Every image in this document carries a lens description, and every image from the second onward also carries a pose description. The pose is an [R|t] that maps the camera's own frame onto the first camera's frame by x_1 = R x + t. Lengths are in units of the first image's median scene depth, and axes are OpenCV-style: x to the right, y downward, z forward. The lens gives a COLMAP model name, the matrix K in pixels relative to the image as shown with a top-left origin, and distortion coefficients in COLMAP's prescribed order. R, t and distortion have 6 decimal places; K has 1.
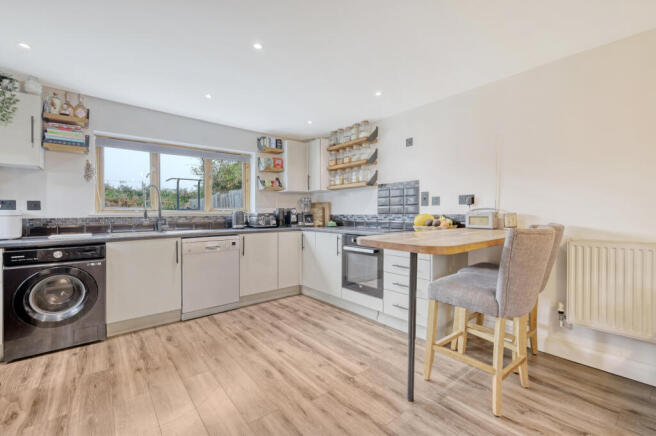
lens RADIAL K [[280.6, 0, 332.1], [0, 280.6, 216.4], [0, 0, 1]] dist [0.004960, -0.000282]
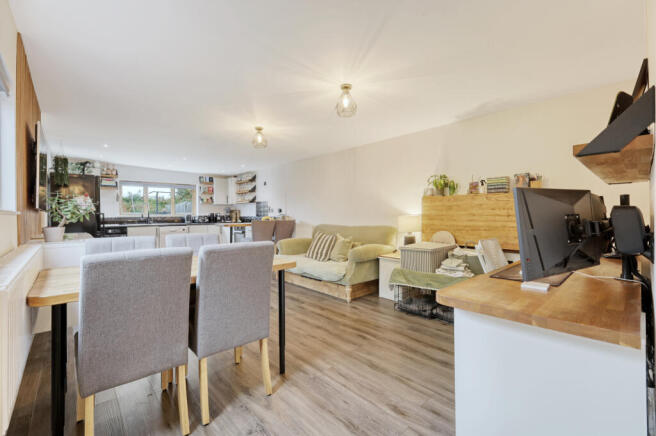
lens RADIAL K [[280.6, 0, 328.5], [0, 280.6, 222.3], [0, 0, 1]] dist [0.004960, -0.000282]
pose [[0.998985, 0.002276, 0.044977, 0.569413], [-0.002921, 0.999894, 0.014276, 0.005463], [-0.044940, -0.014393, 0.998886, -1.034470]]
